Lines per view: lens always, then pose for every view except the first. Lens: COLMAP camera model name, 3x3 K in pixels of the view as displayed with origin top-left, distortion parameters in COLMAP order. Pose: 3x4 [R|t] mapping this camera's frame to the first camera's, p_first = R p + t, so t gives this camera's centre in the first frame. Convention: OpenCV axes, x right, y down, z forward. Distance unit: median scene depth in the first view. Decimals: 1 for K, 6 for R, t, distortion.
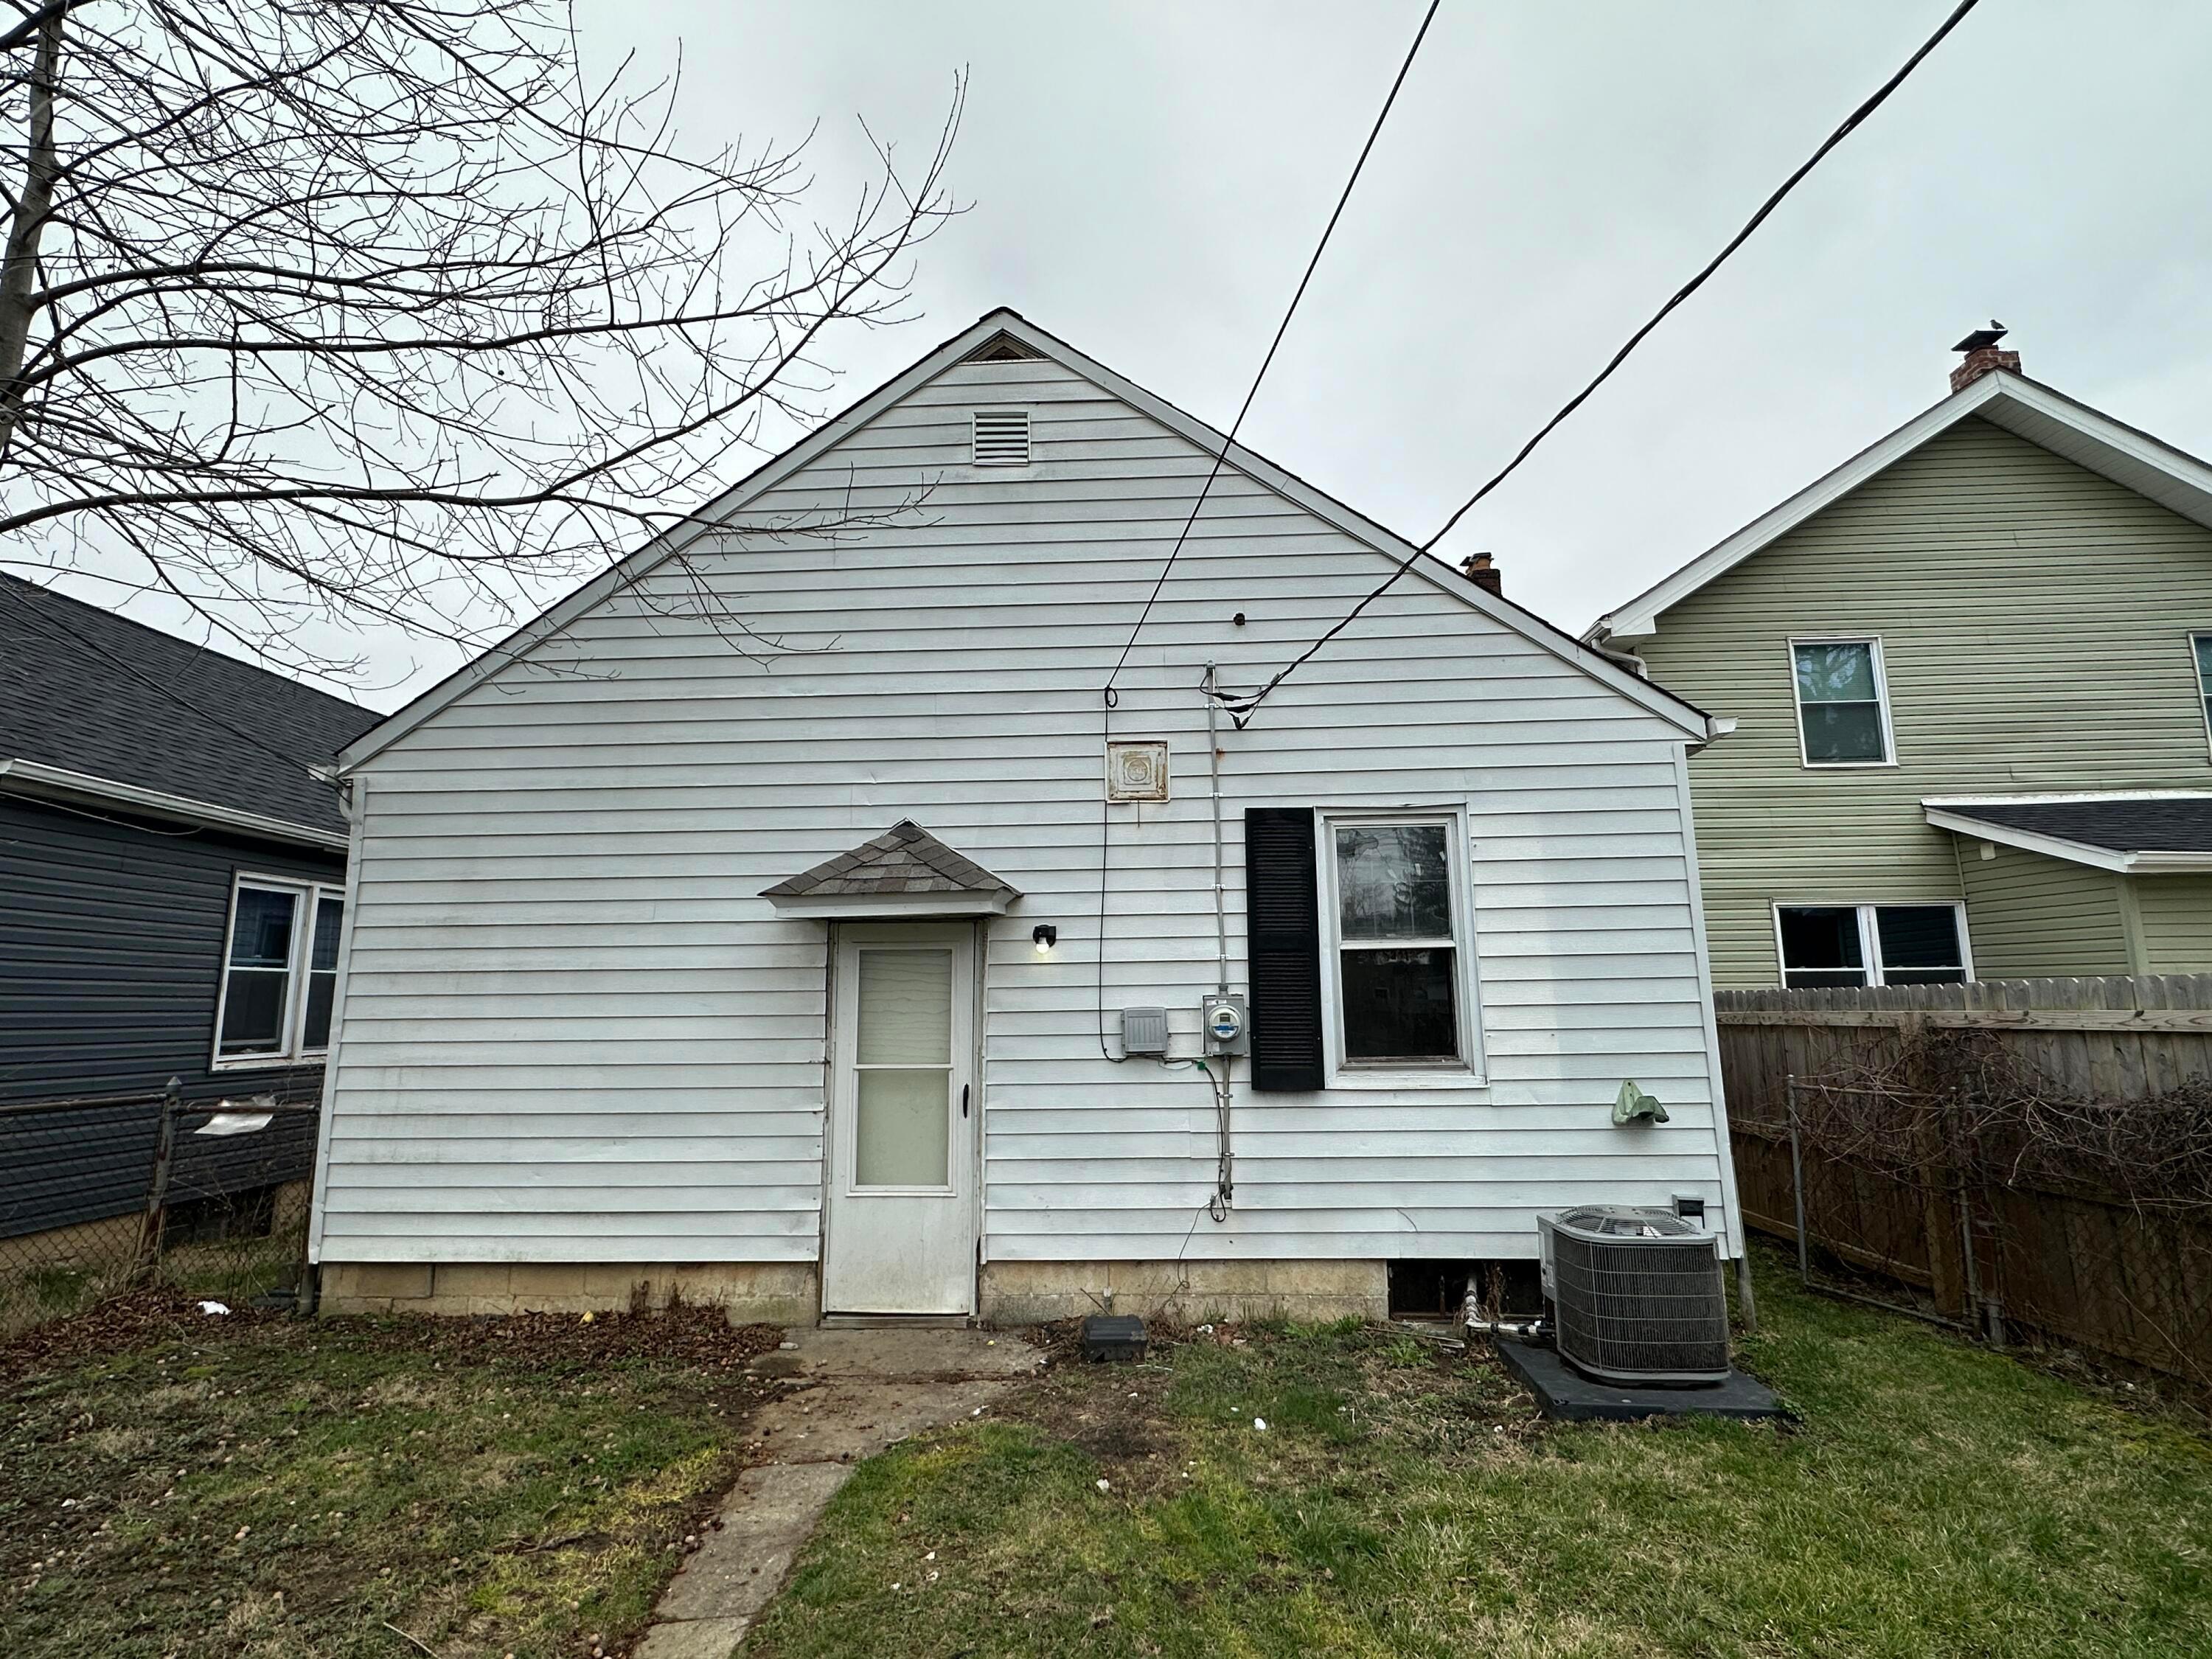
lens RADIAL K [[1068.0, 0, 1103.3], [0, 1068.0, 825.9], [0, 0, 1]] dist [-0.001270, 0.000202]
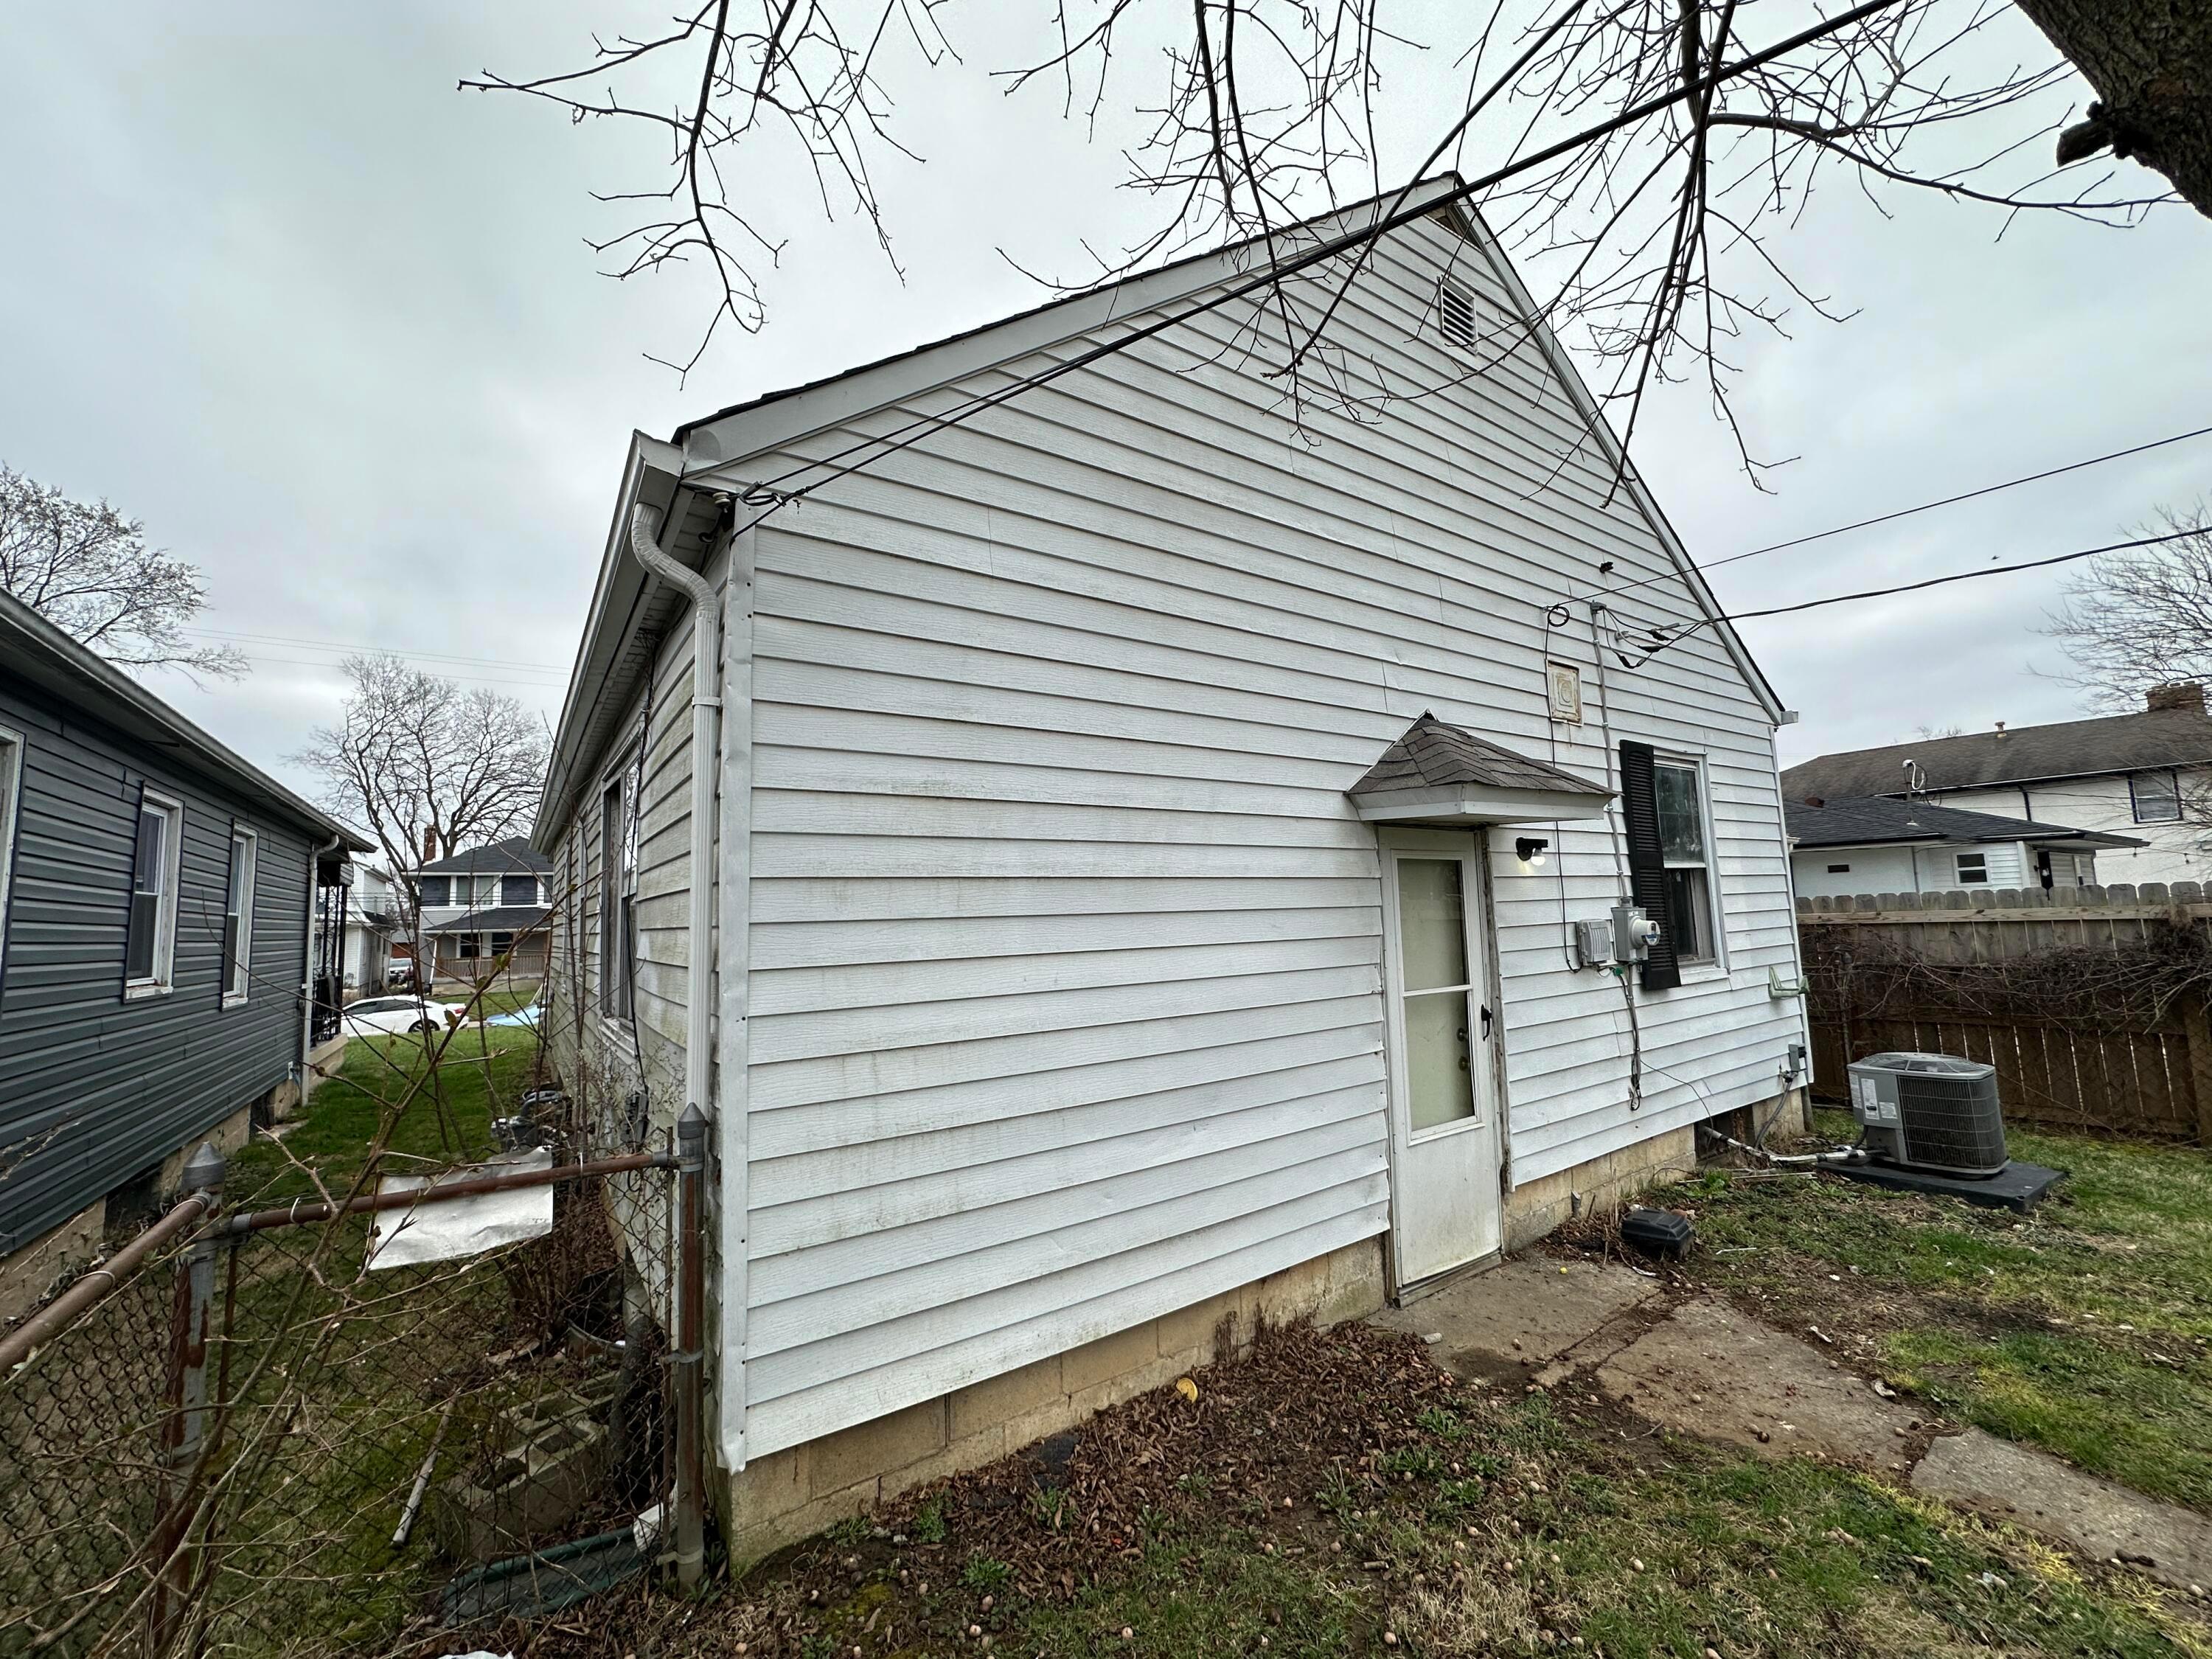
lens RADIAL K [[880.2, 0, 1105.8], [0, 880.2, 827.4], [0, 0, 1]] dist [-0.002736, 0.000494]
pose [[0.799038, 0.046971, 0.599443, -0.860686], [-0.077287, 0.996697, 0.024922, 0.095454], [-0.596293, -0.066243, 0.800029, 0.600235]]
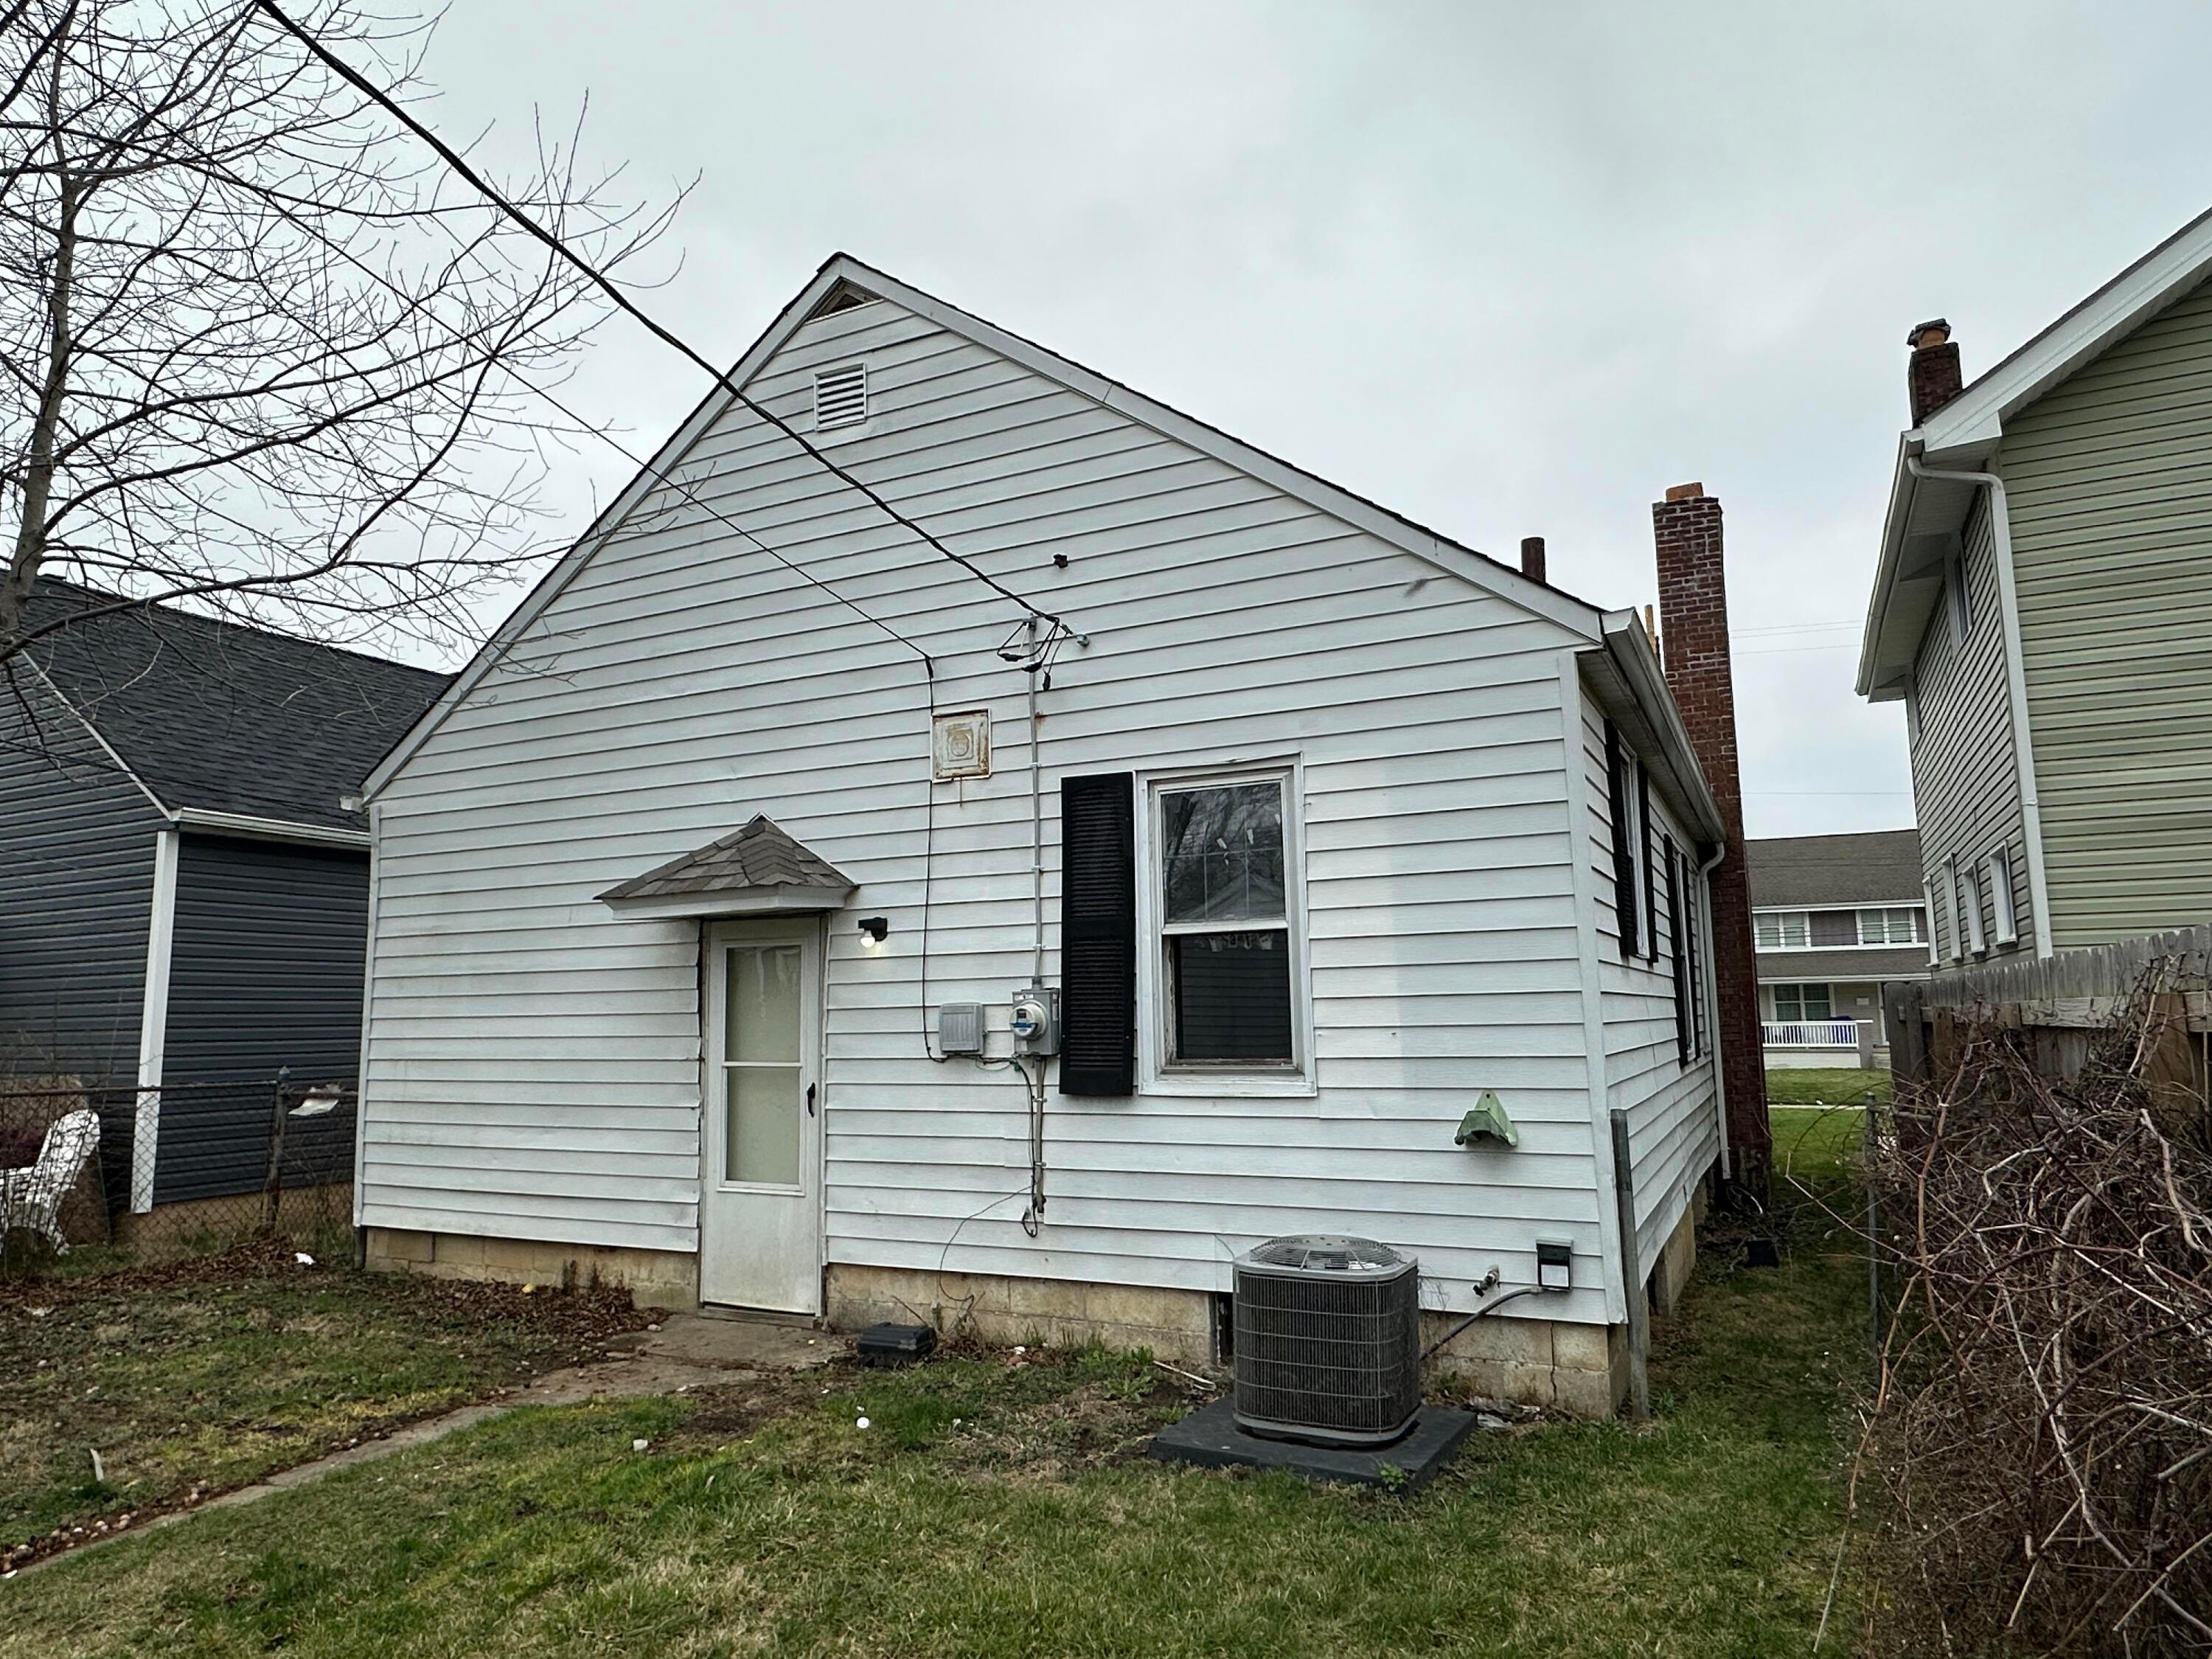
lens RADIAL K [[1381.0, 0, 1096.8], [0, 1381.0, 828.3], [0, 0, 1]] dist [-0.000100, -0.001865]
pose [[0.913495, -0.057767, -0.402728, 0.632820], [0.073330, 0.997035, 0.023317, 0.000321], [0.400187, -0.050832, 0.915023, -0.035378]]
